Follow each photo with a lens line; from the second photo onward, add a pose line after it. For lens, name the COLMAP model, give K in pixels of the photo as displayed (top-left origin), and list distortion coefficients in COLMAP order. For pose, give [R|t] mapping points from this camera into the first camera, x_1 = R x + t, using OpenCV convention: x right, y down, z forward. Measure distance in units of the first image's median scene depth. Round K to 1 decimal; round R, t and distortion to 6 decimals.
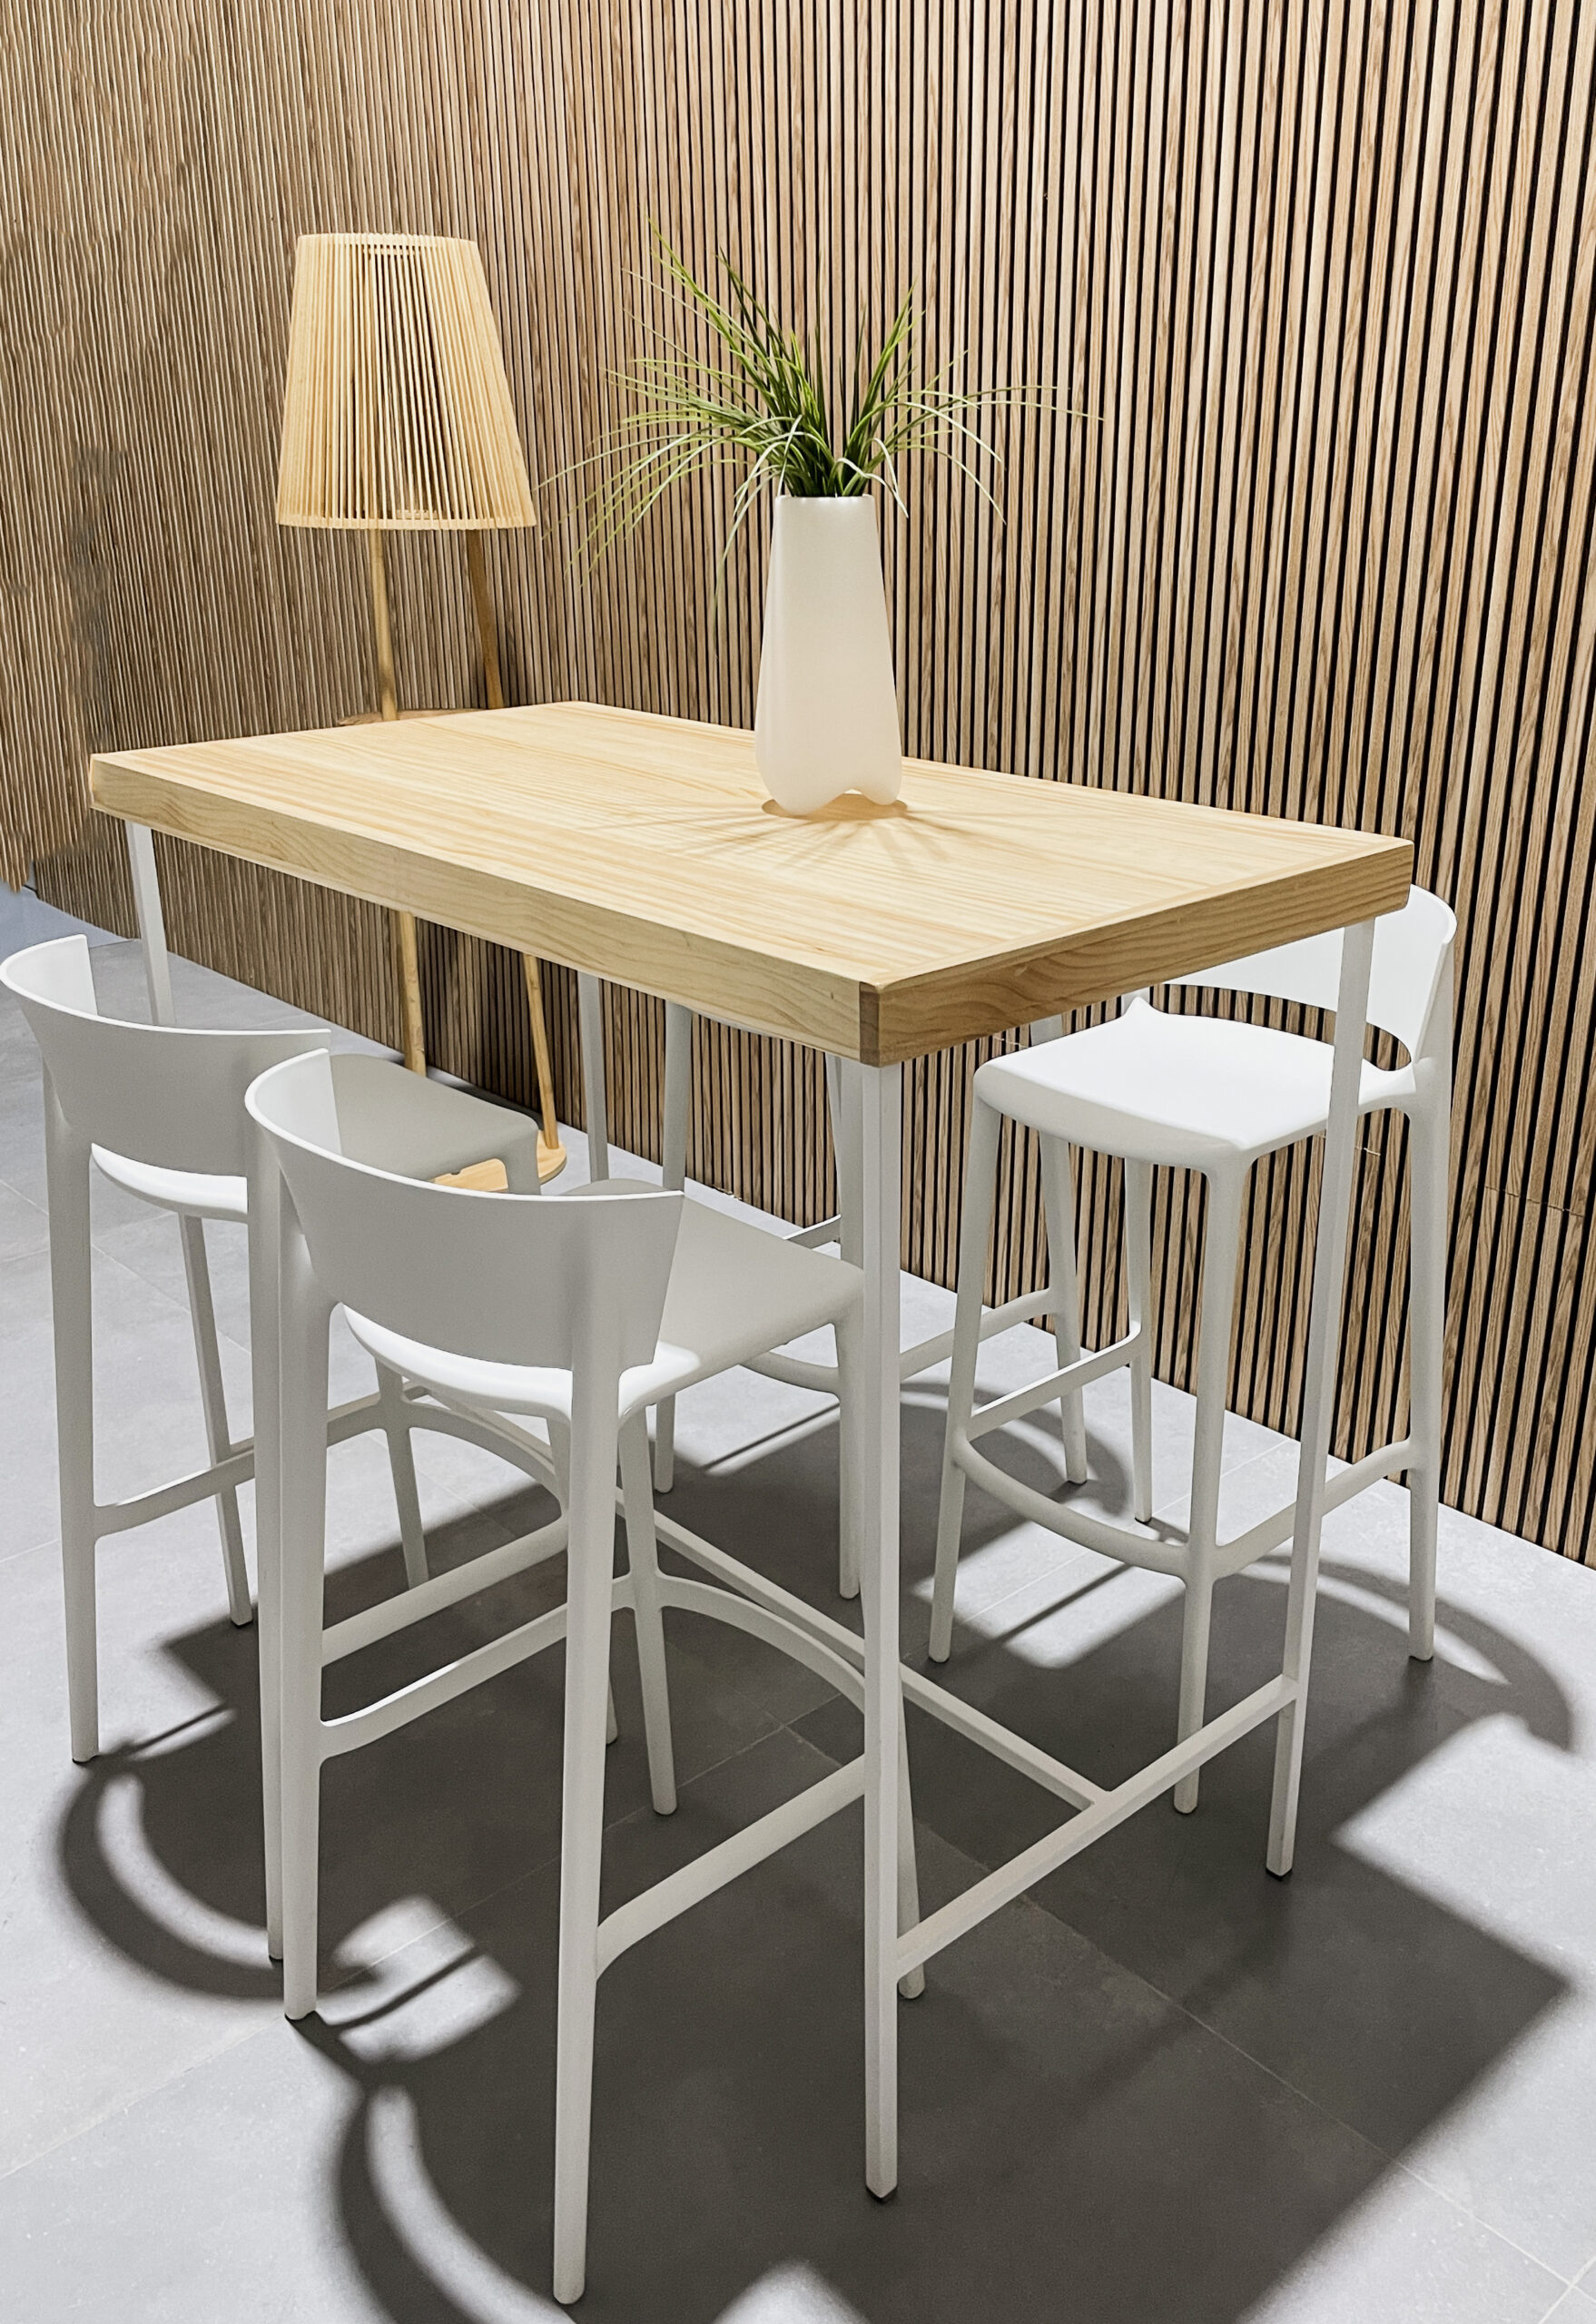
lens RADIAL K [[1977.9, 0, 839.4], [0, 1977.9, 1149.6], [0, 0, 1]] dist [0.113553, -0.194067]
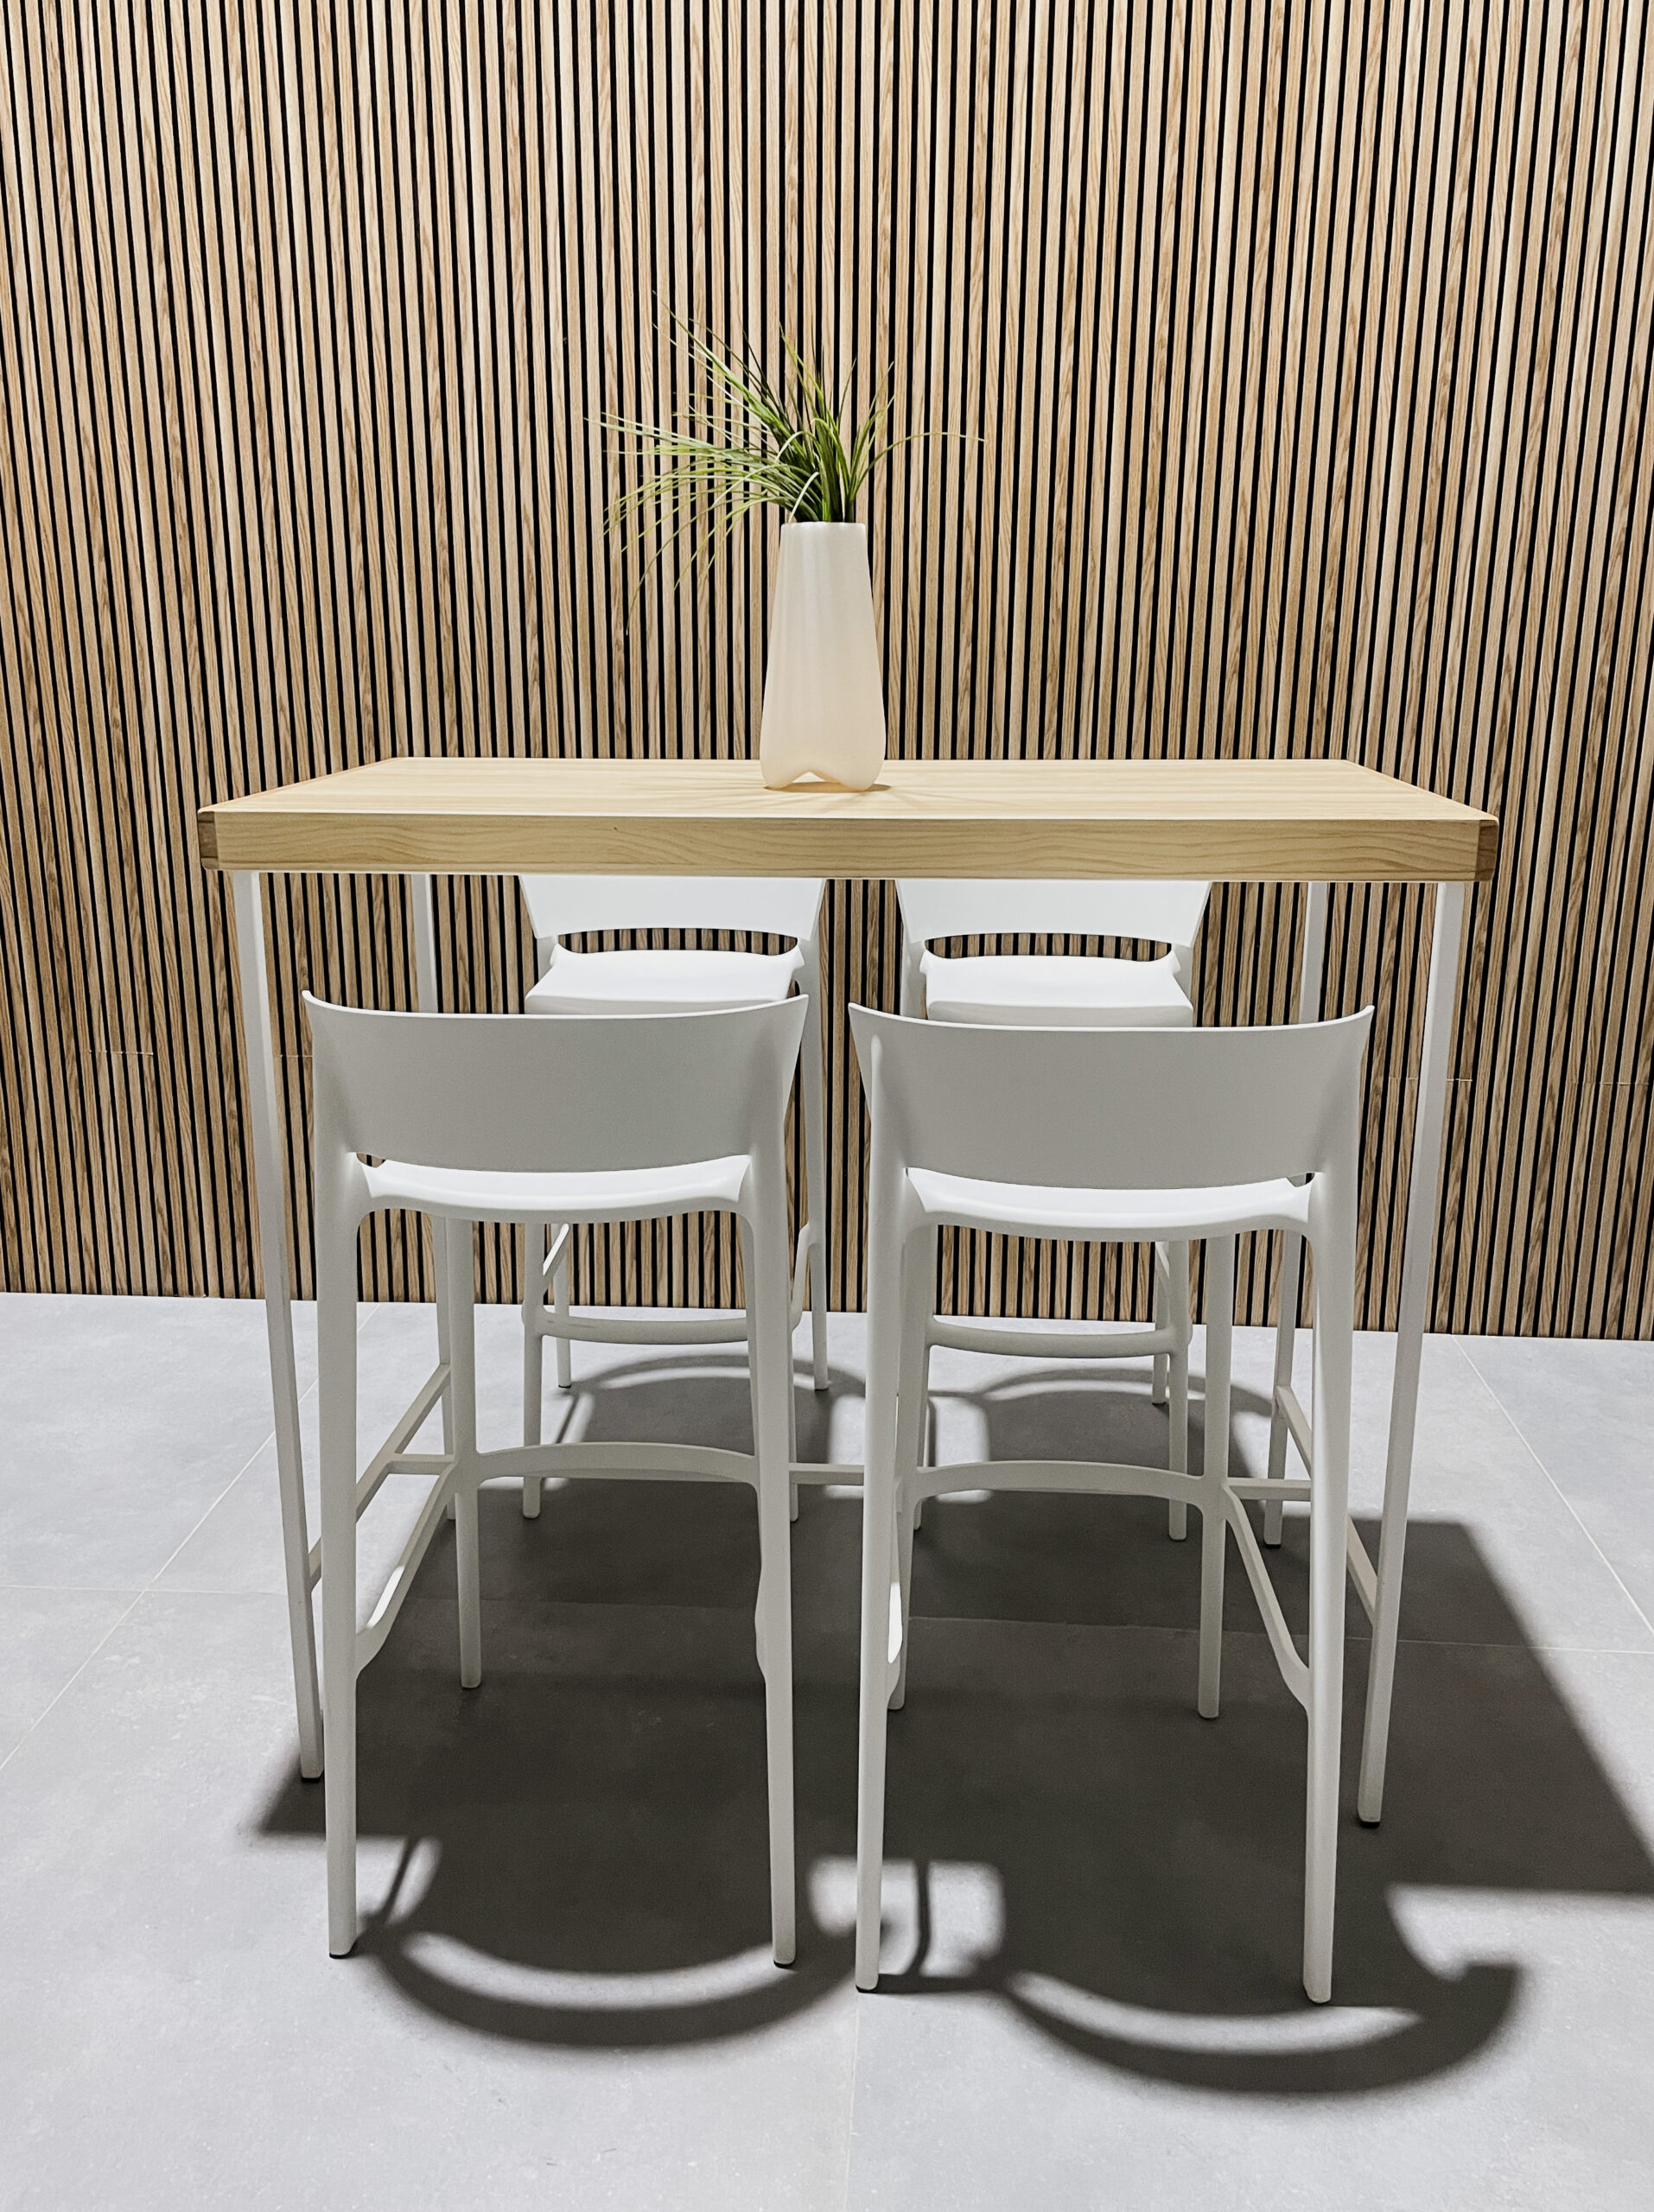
lens RADIAL K [[1726.1, 0, 831.1], [0, 1726.1, 1064.8], [0, 0, 1]] dist [0.081142, -0.112645]
pose [[0.720617, -0.160647, 0.674466, -0.749198], [0.242960, 0.969613, -0.028639, 0.015179], [-0.649371, 0.184506, 0.737750, 0.286769]]
